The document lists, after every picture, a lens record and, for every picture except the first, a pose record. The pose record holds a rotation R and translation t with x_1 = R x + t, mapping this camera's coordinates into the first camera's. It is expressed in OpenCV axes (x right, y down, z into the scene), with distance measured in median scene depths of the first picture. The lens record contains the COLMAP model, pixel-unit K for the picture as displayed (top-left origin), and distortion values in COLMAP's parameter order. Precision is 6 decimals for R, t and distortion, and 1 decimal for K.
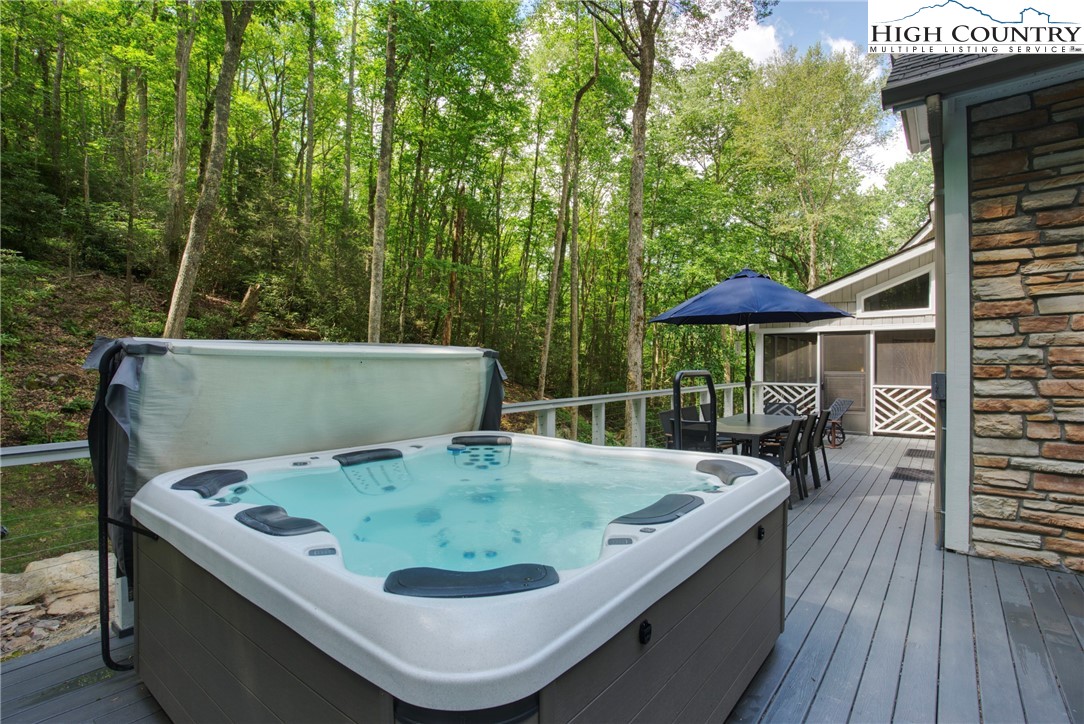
lens RADIAL K [[523.1, 0, 542.0], [0, 523.1, 362.0], [0, 0, 1]] dist [-0.030487, 0.000431]
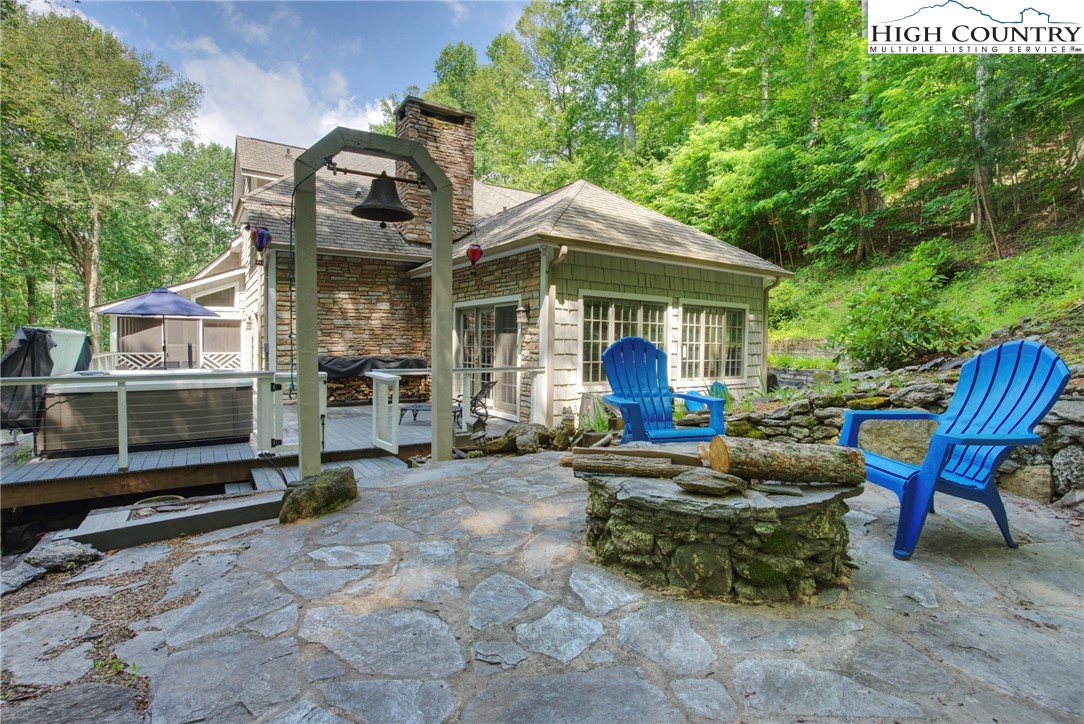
lens RADIAL K [[523.1, 0, 542.0], [0, 523.1, 362.0], [0, 0, 1]] dist [-0.030487, 0.000431]
pose [[0.311039, -0.030326, 0.949913, -0.570823], [-0.013773, 0.999242, 0.036410, 0.000629], [-0.950297, -0.024408, 0.310385, -0.516542]]
